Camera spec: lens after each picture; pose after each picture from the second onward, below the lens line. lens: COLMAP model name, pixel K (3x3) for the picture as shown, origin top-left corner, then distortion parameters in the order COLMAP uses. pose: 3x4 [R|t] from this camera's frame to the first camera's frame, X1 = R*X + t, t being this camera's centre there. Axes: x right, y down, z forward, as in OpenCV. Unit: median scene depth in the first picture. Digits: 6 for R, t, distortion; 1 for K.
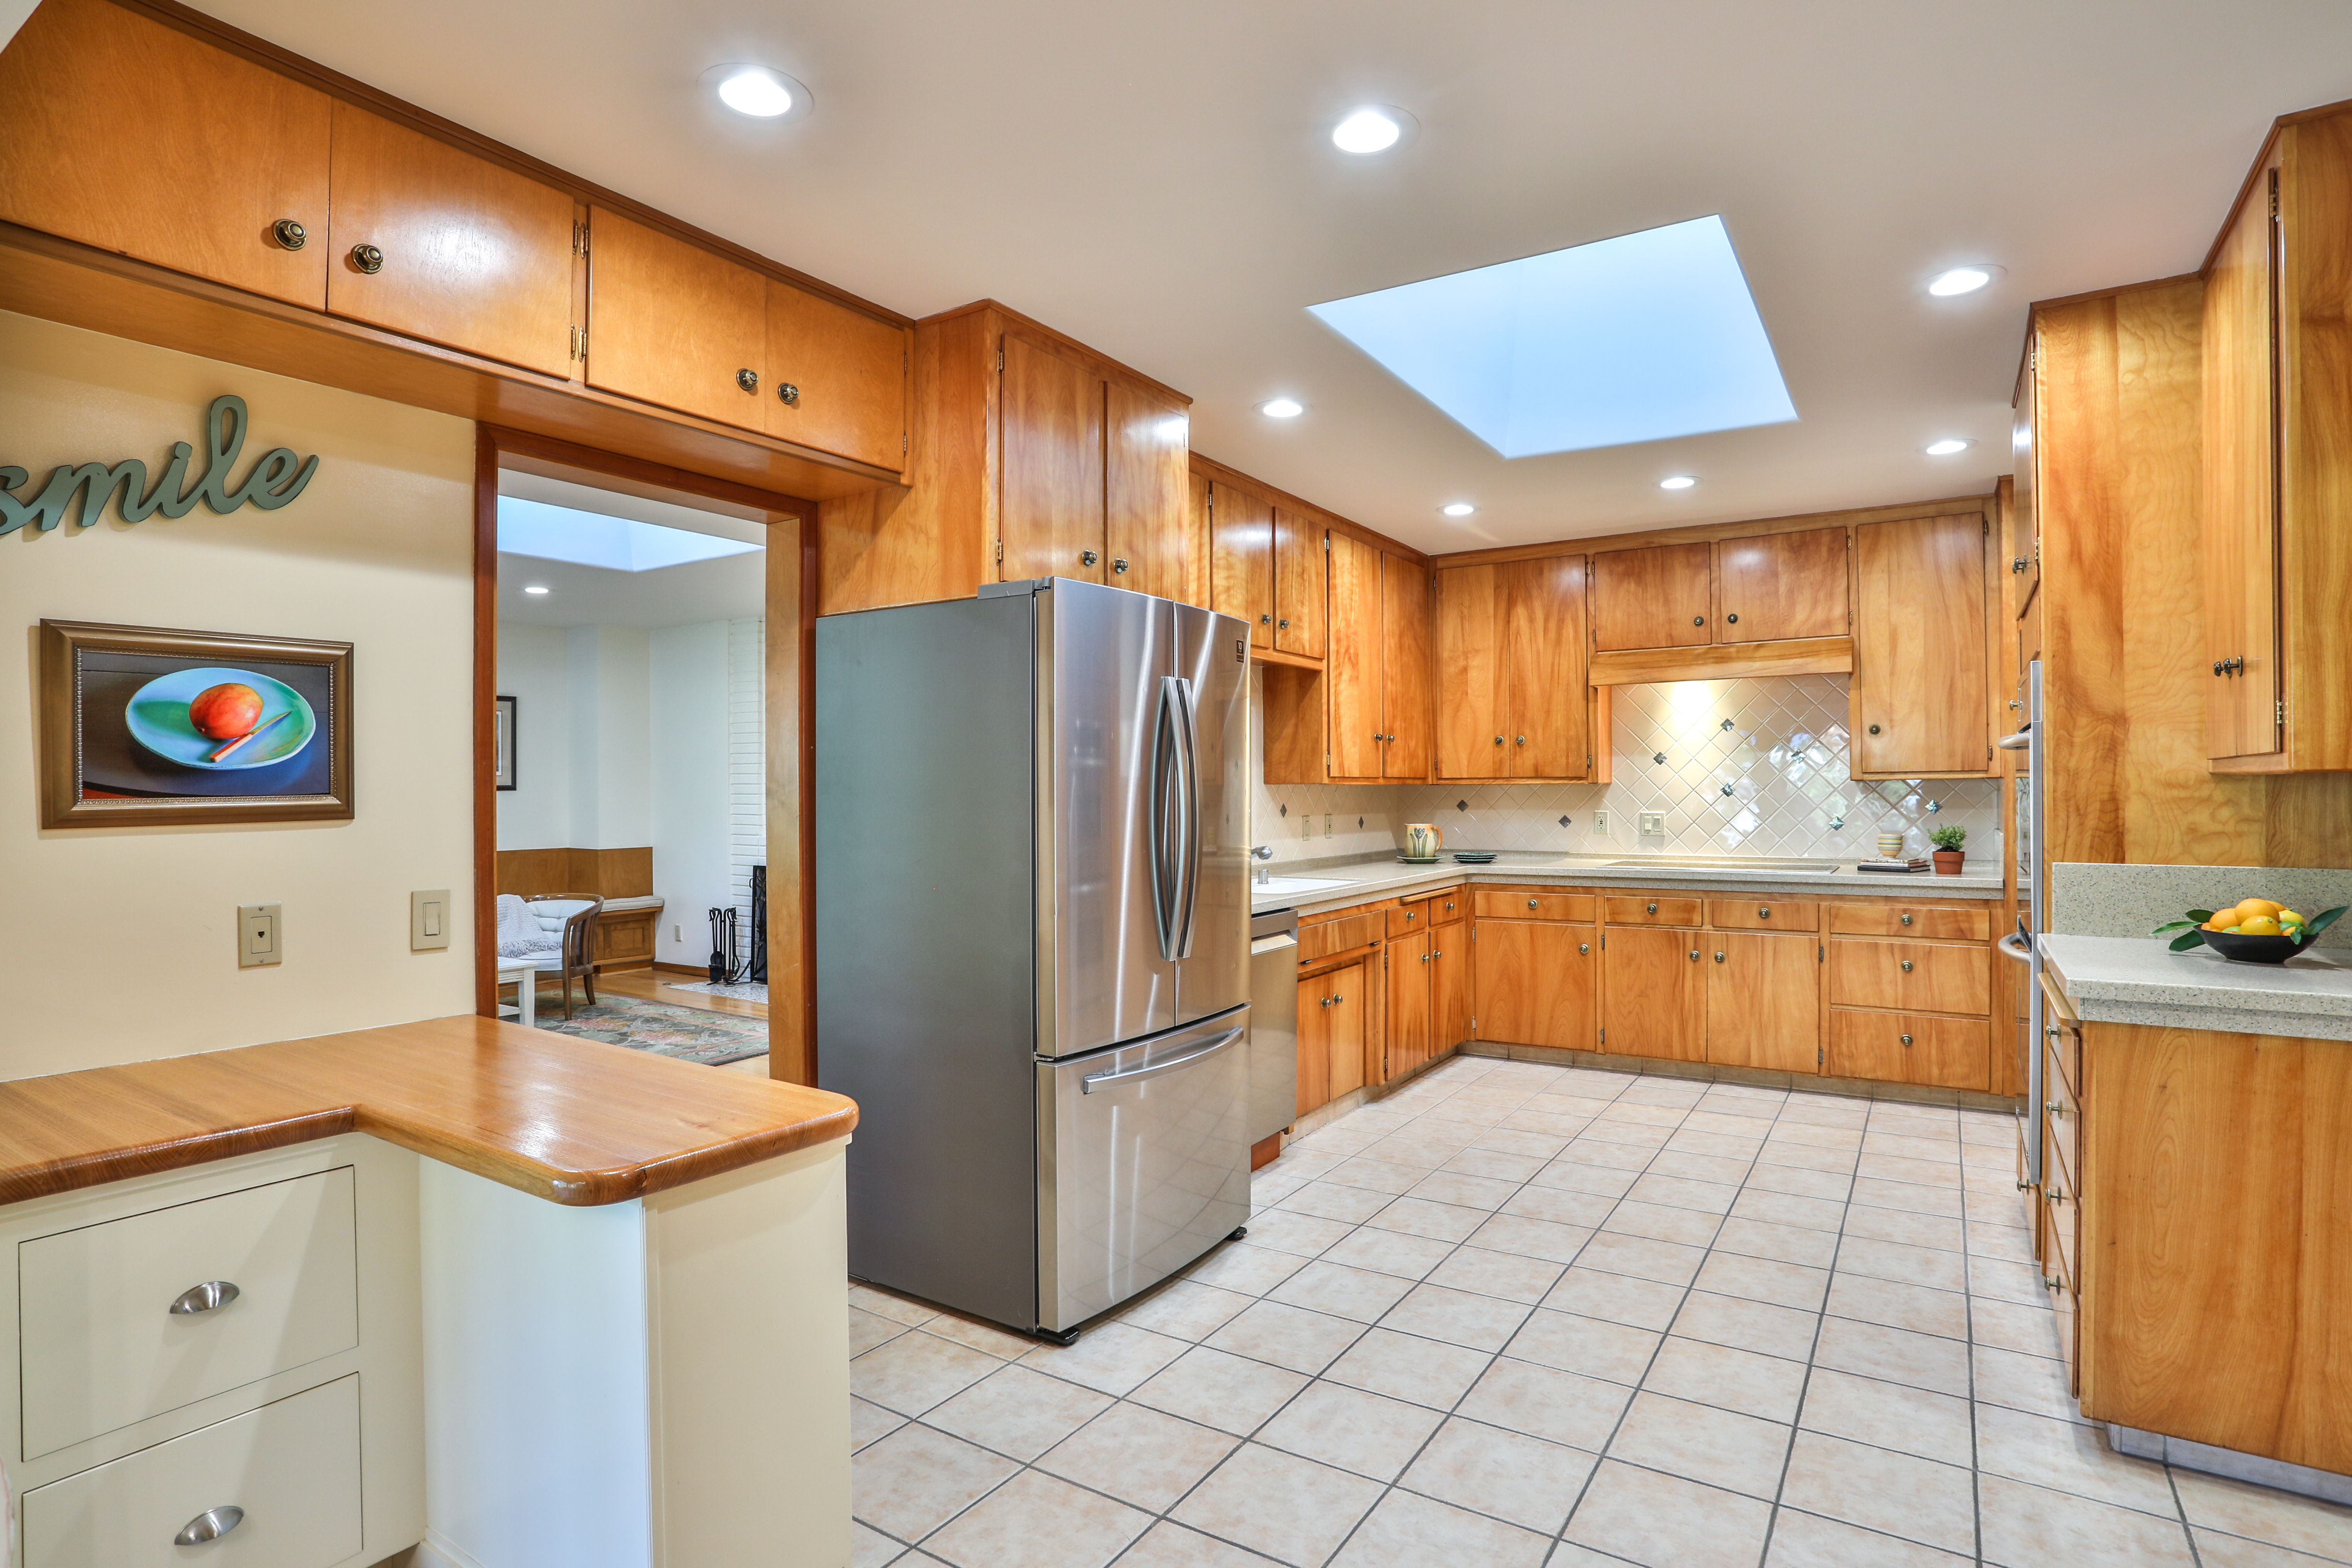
lens RADIAL K [[1221.3, 0, 1162.3], [0, 1221.3, 785.4], [0, 0, 1]] dist [-0.086039, 0.040364]
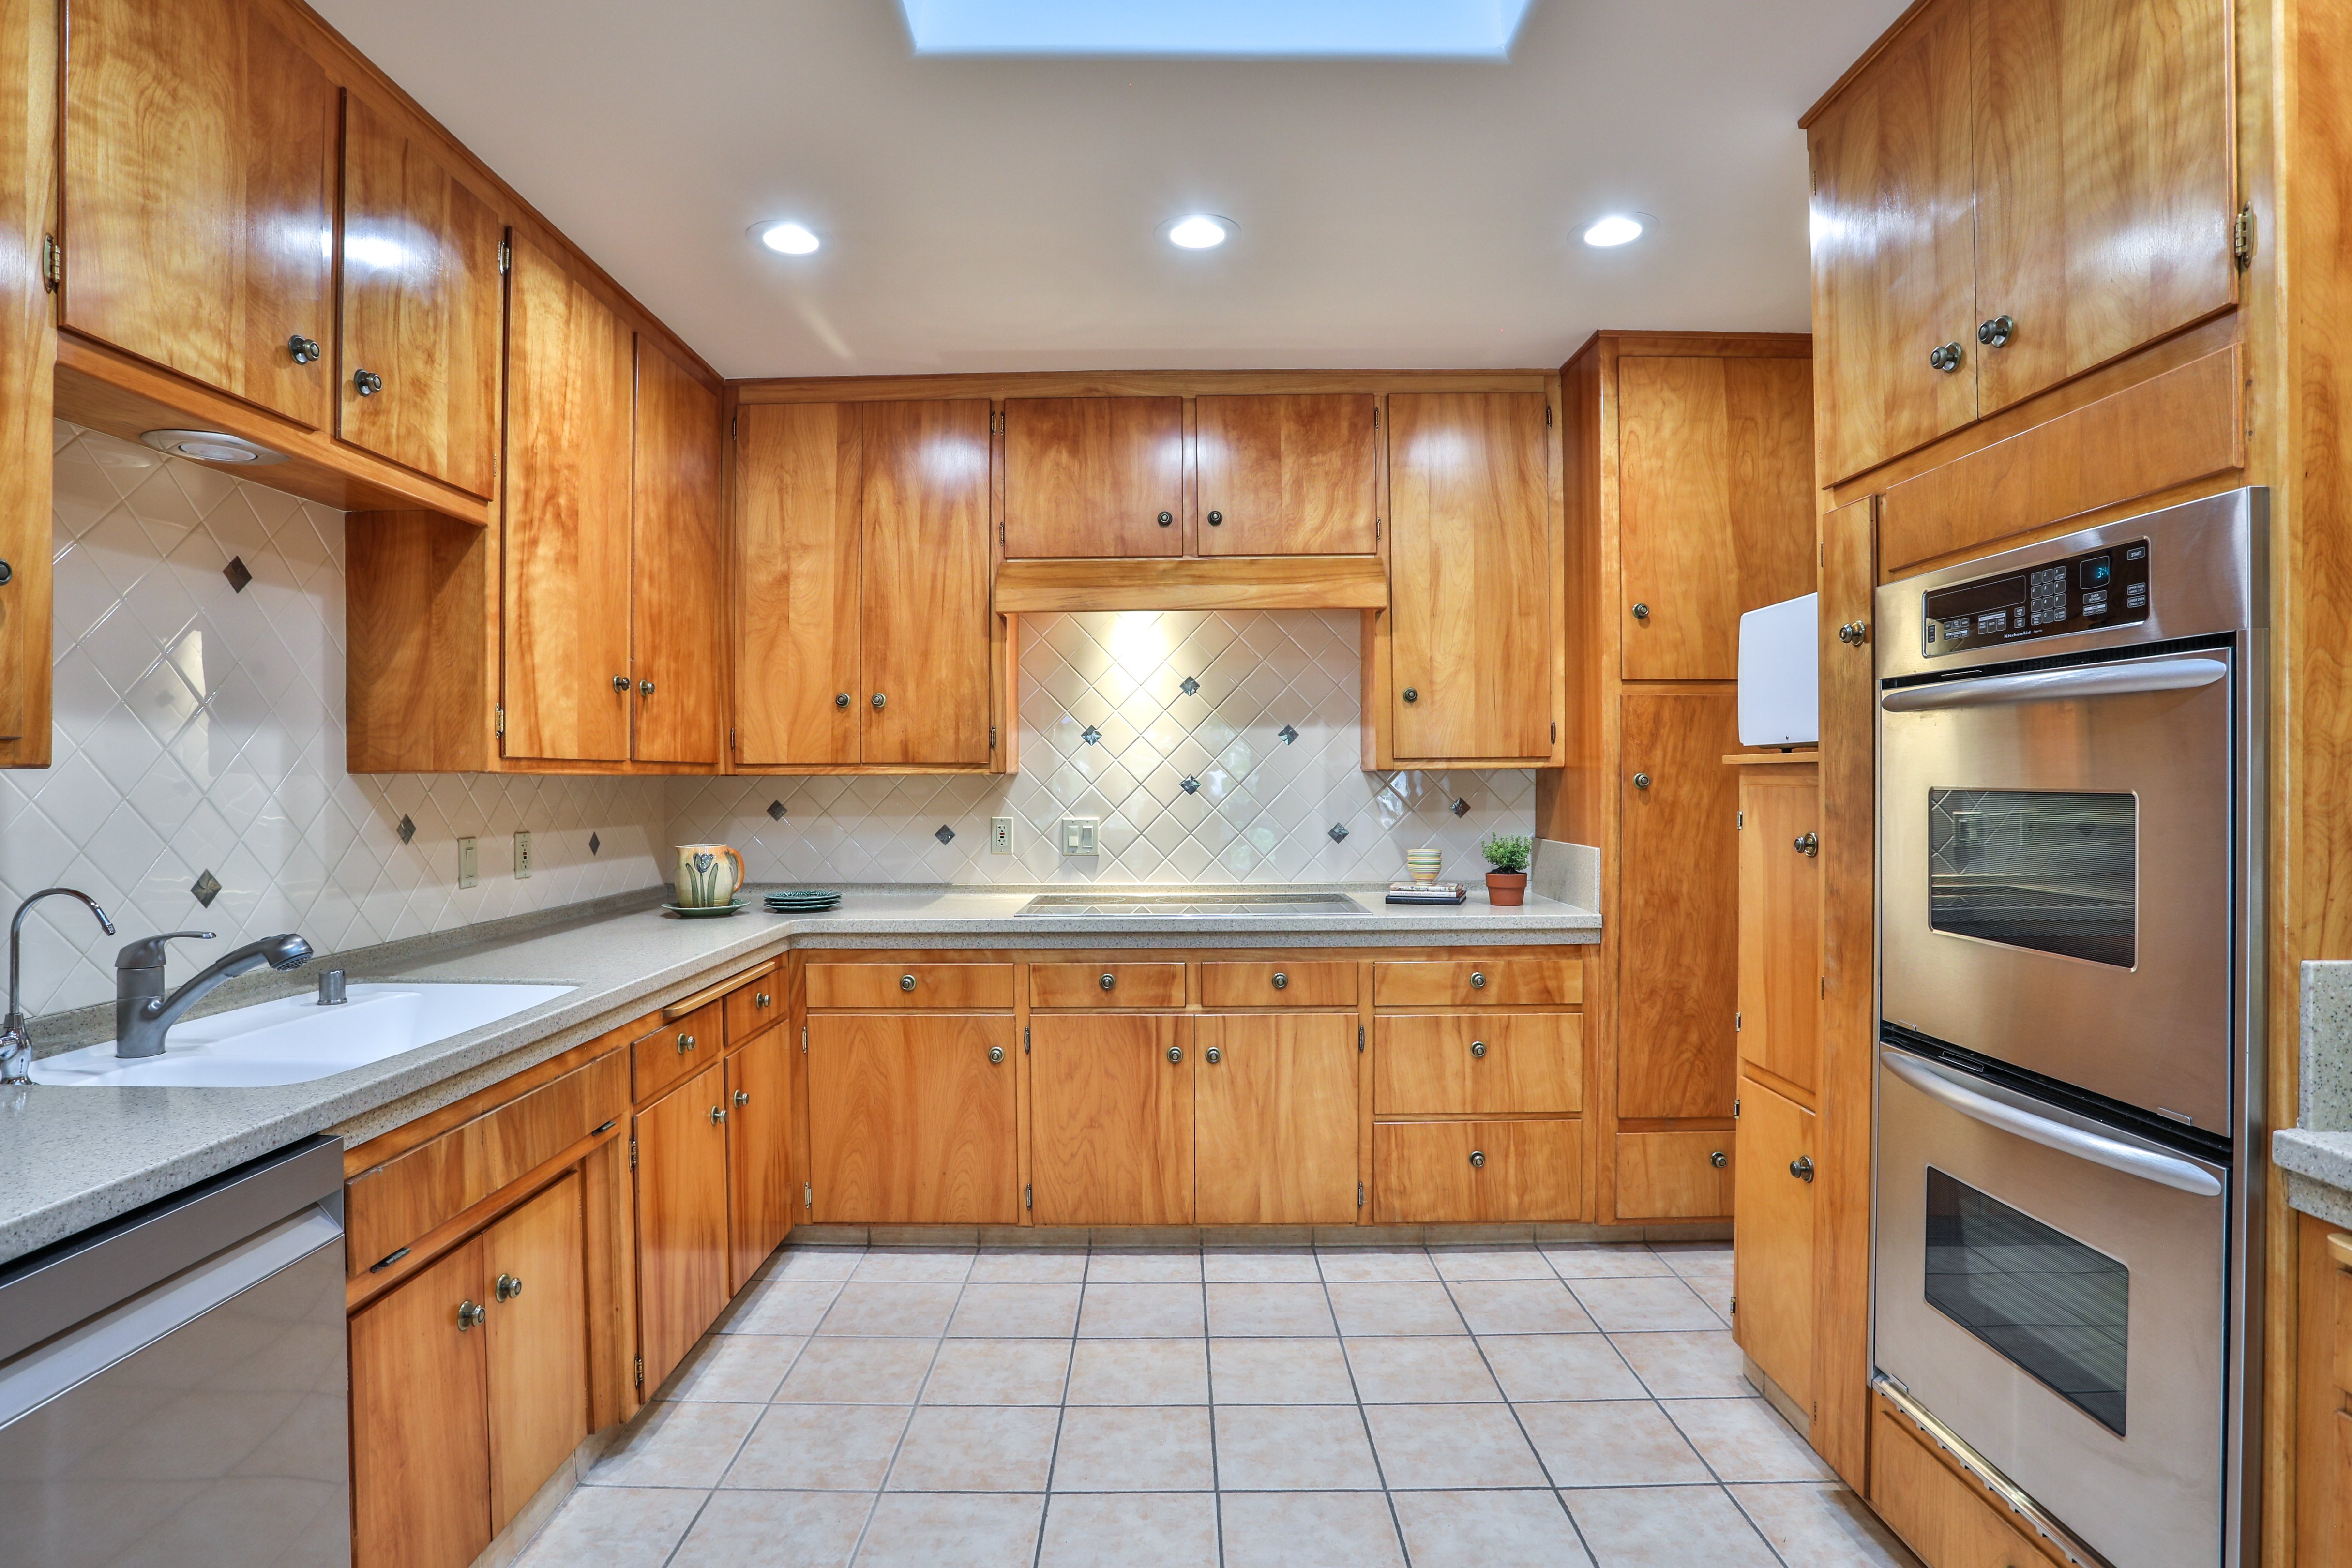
lens RADIAL K [[1221.3, 0, 1162.3], [0, 1221.3, 785.4], [0, 0, 1]] dist [-0.086039, 0.040364]
pose [[0.840866, -0.001855, 0.541239, 0.100391], [-0.001932, 0.999977, 0.006428, 0.000123], [-0.541239, -0.006451, 0.840844, 0.475166]]
